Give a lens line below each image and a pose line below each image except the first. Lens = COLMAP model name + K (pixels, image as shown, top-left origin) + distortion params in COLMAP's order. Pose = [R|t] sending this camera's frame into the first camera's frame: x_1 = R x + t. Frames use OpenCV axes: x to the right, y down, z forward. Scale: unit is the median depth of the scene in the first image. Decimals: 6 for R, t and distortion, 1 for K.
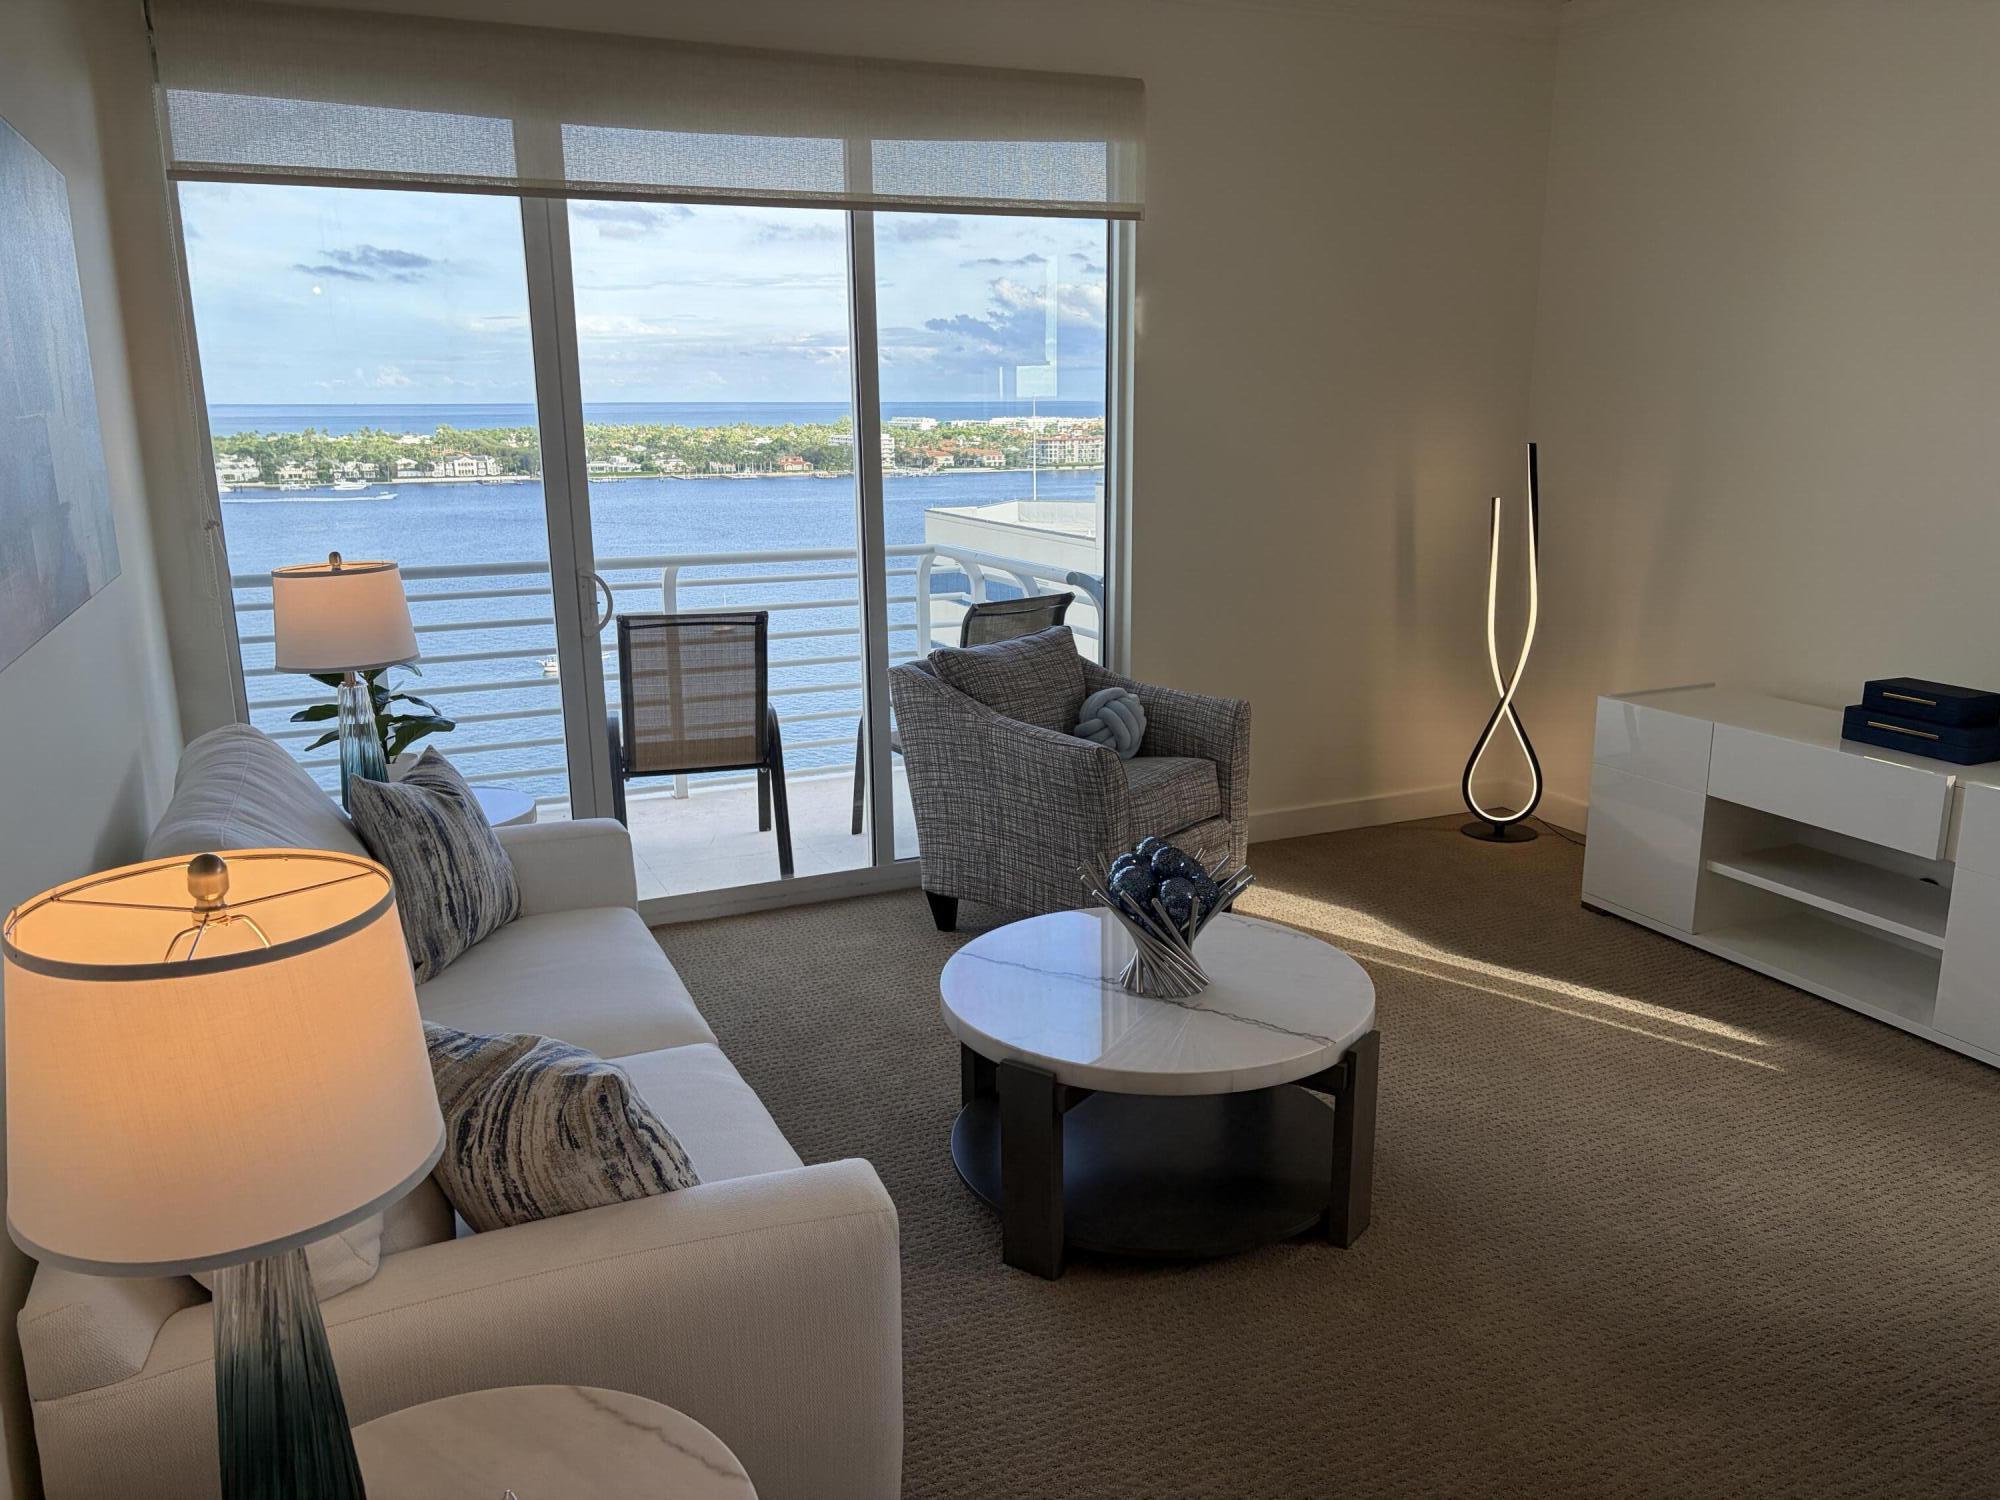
lens RADIAL K [[1500.2, 0, 994.1], [0, 1500.2, 763.1], [0, 0, 1]] dist [0.039907, -0.039182]
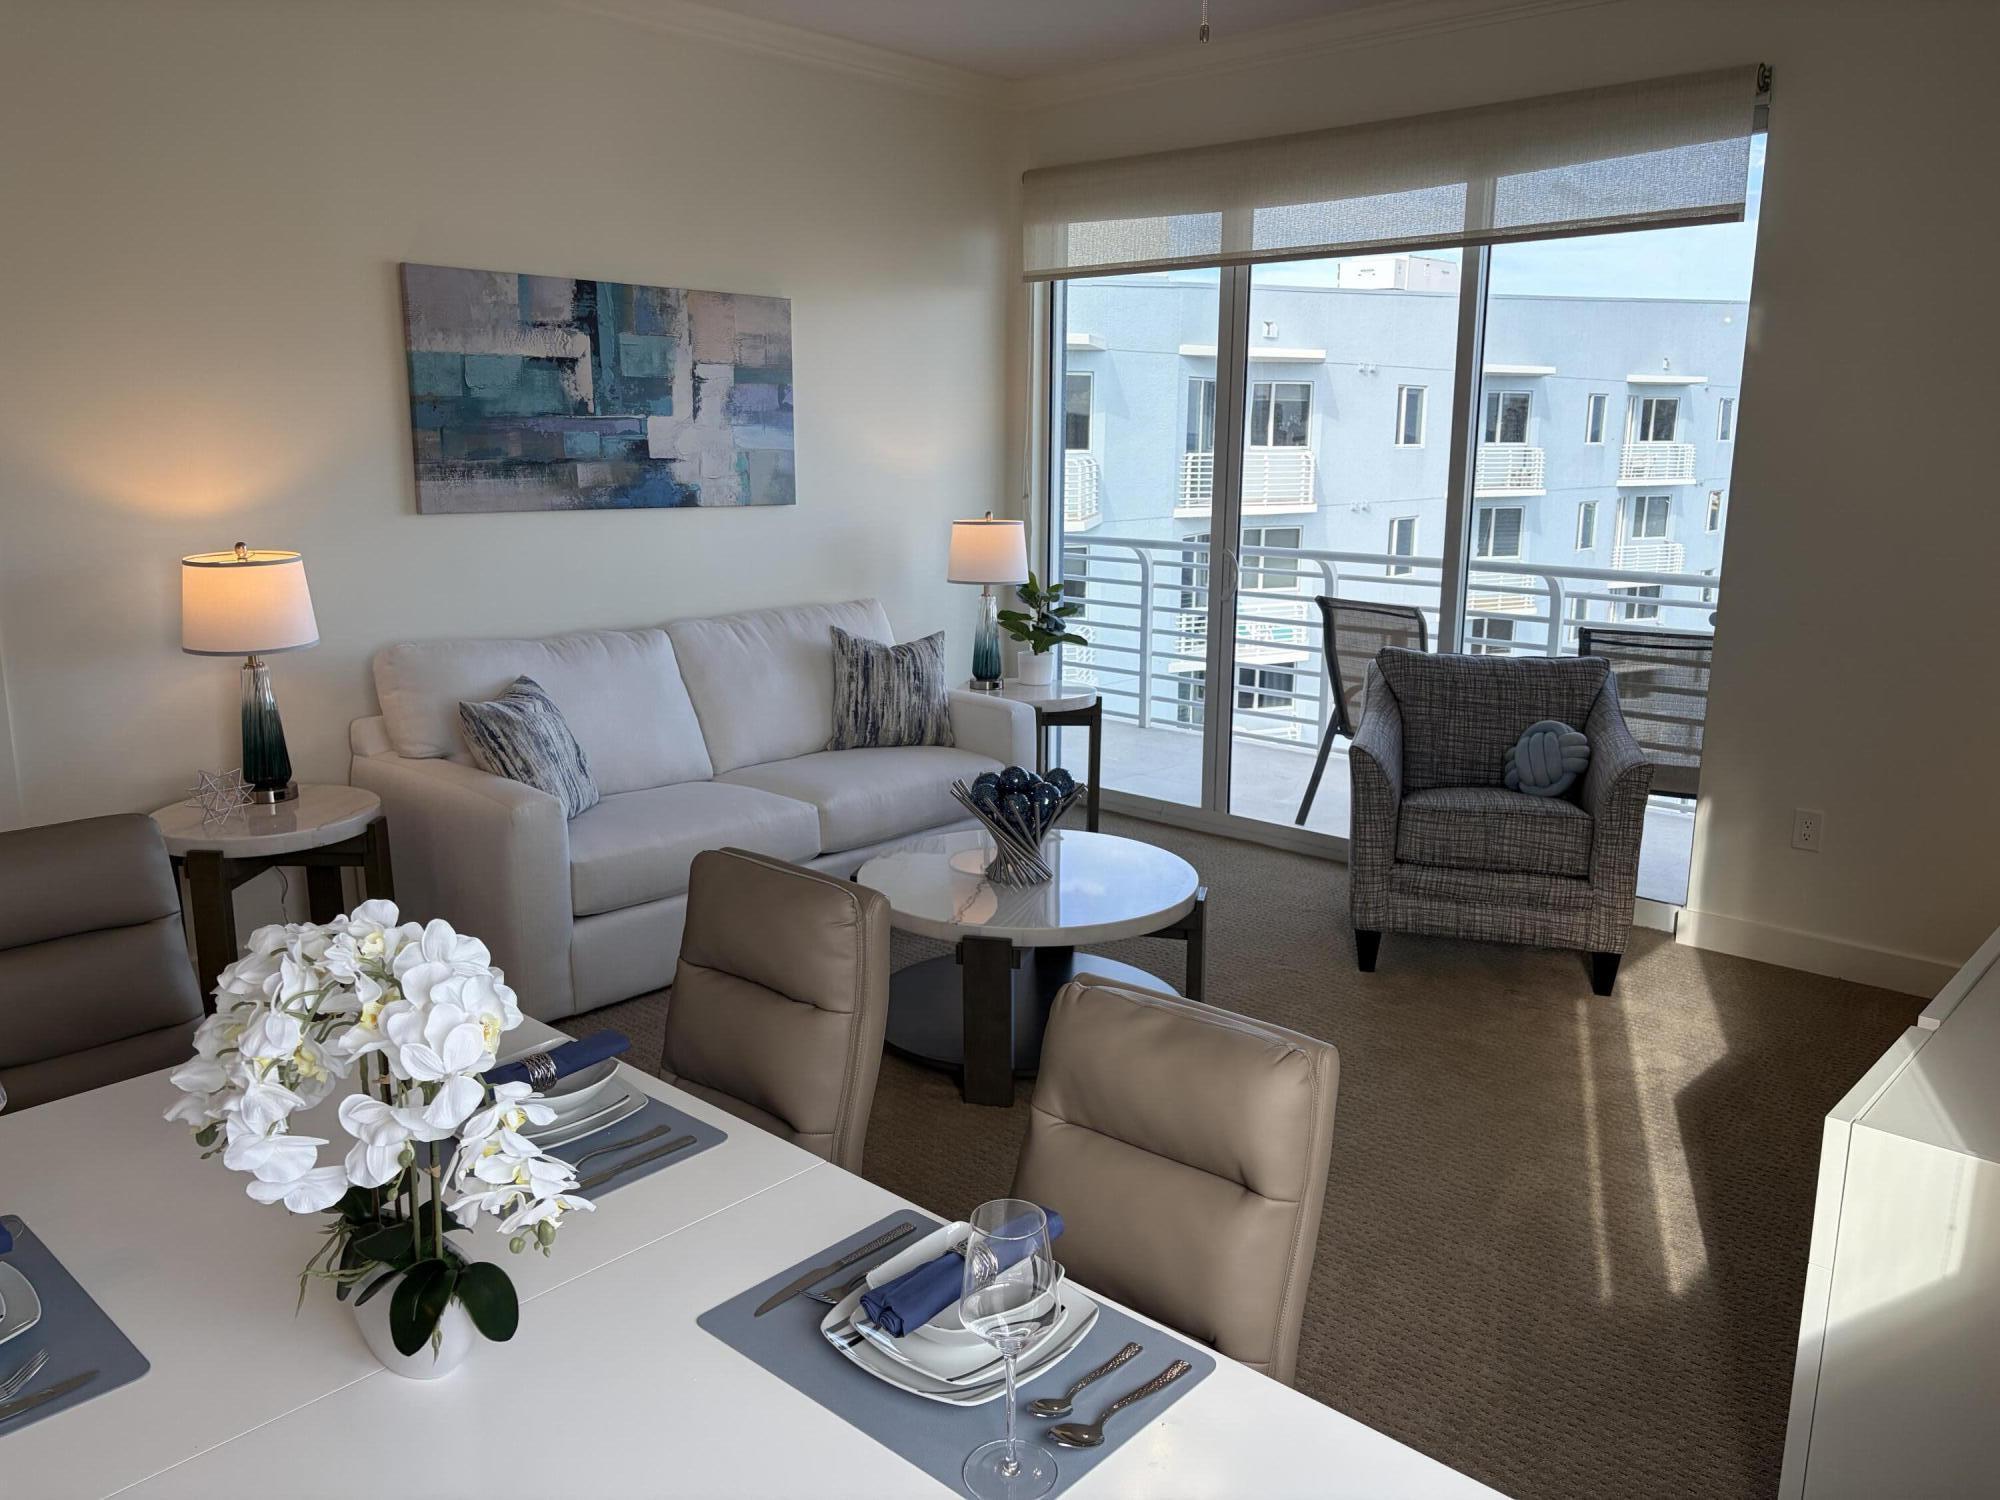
lens RADIAL K [[1500.2, 0, 994.1], [0, 1500.2, 753.9], [0, 0, 1]] dist [0.039907, -0.039182]
pose [[0.395680, 0.208995, -0.894292, 0.817154], [-0.227216, 0.965767, 0.125167, -0.071727], [0.889837, 0.153671, 0.429622, 0.283496]]
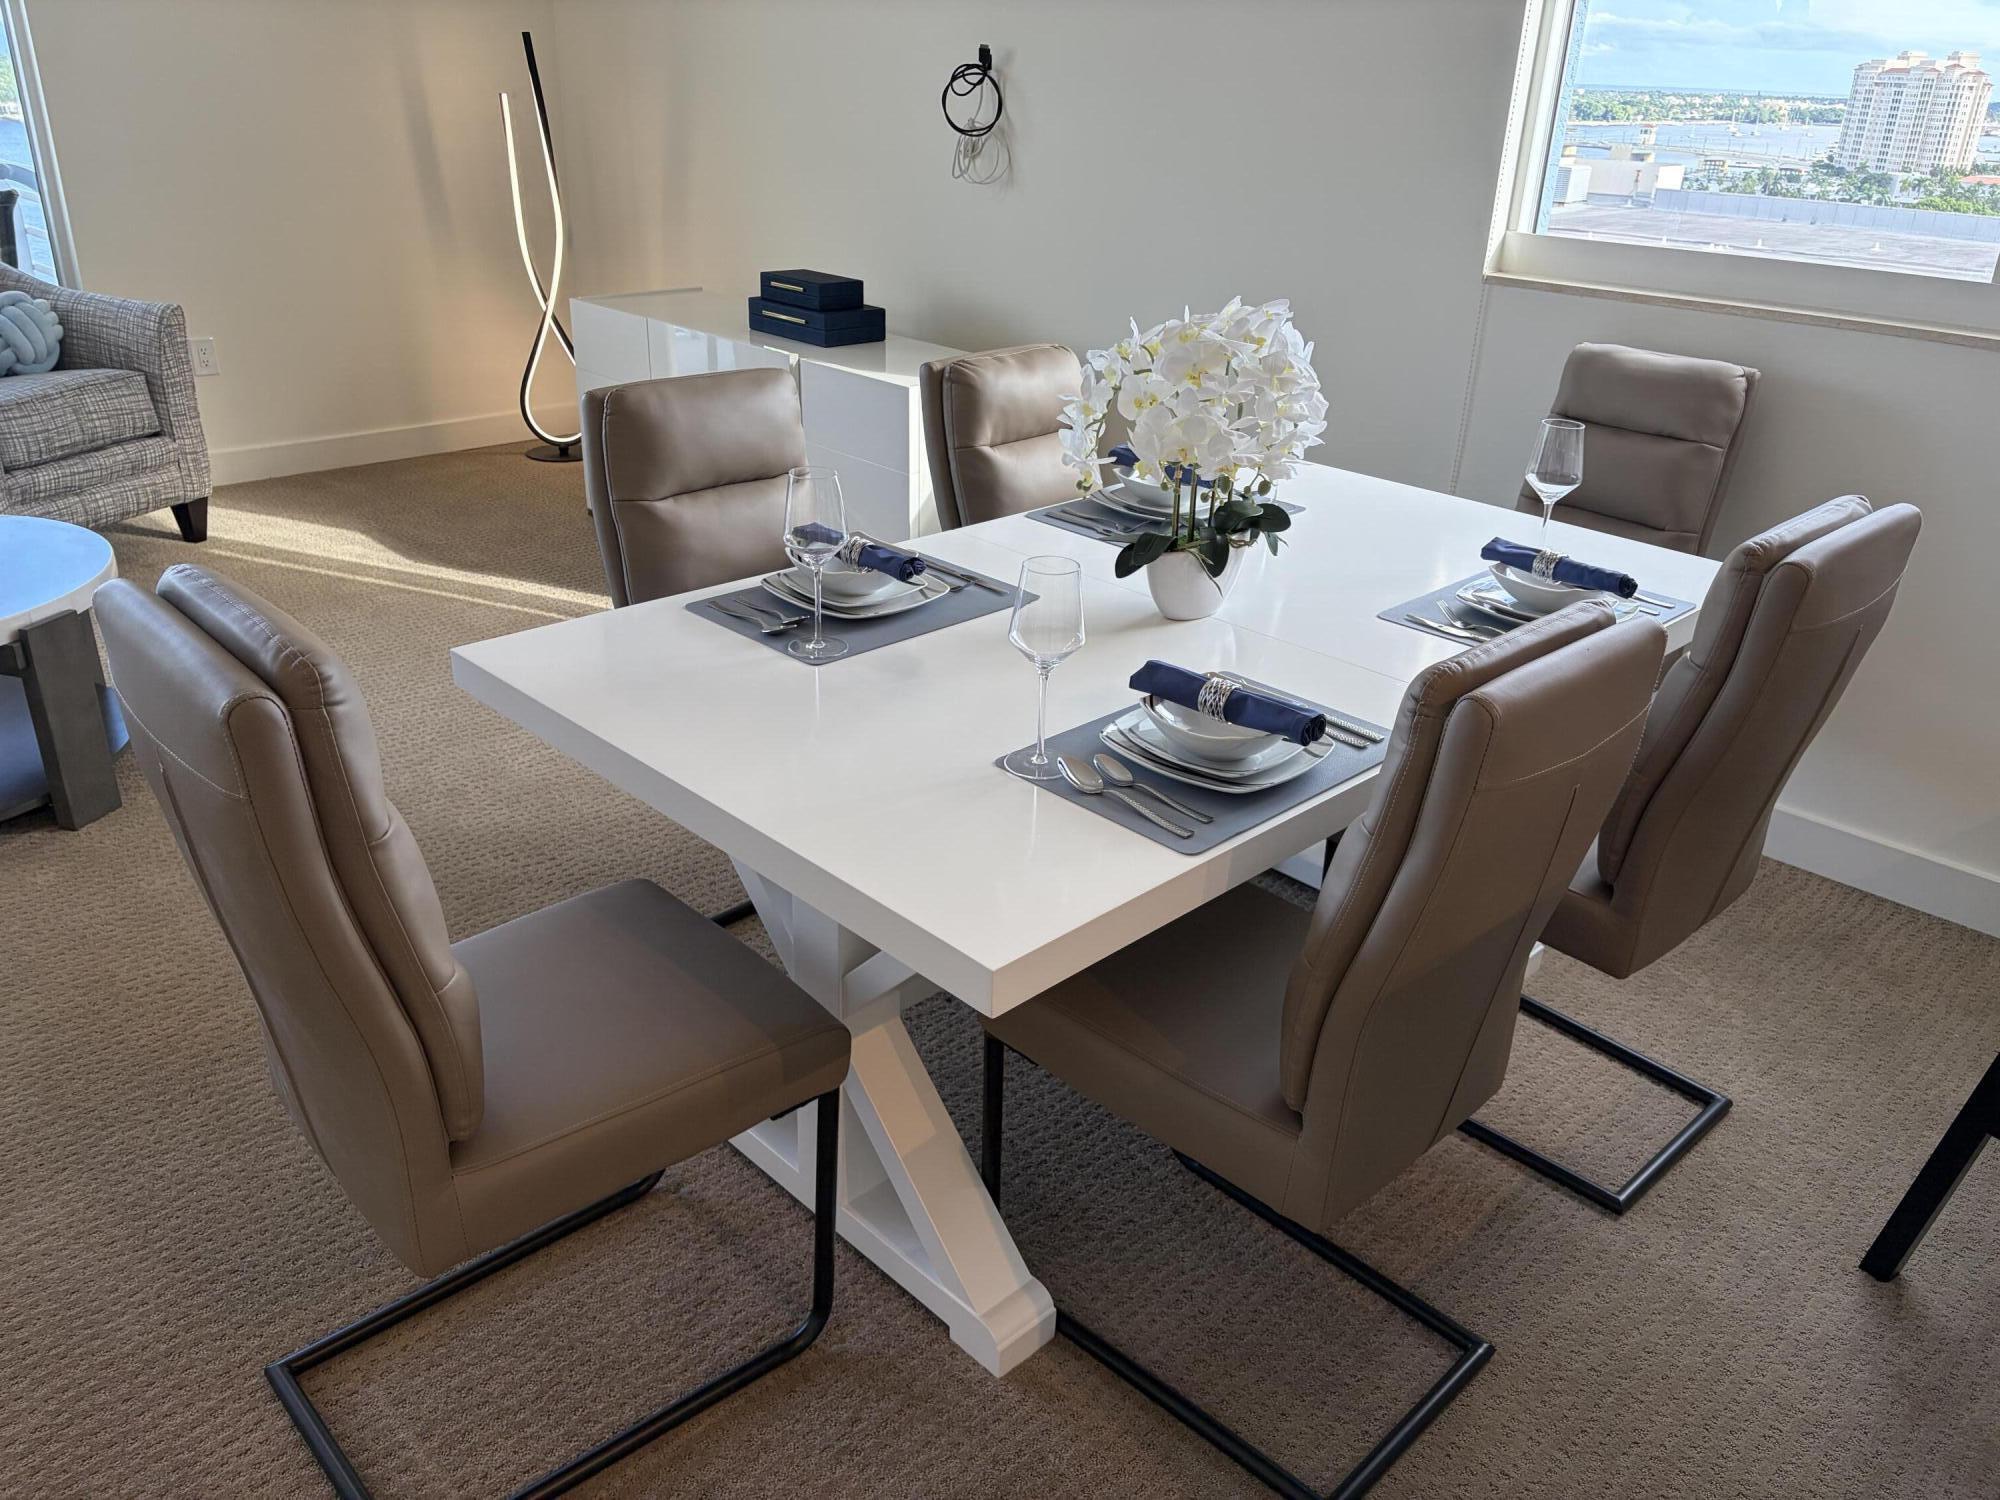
lens RADIAL K [[1500.2, 0, 1012.2], [0, 1500.2, 754.1], [0, 0, 1]] dist [0.039907, -0.039182]
pose [[0.930983, -0.112360, 0.347341, 0.295638], [0.041646, 0.977933, 0.204724, 0.059531], [-0.362680, -0.176129, 0.915119, -0.078752]]
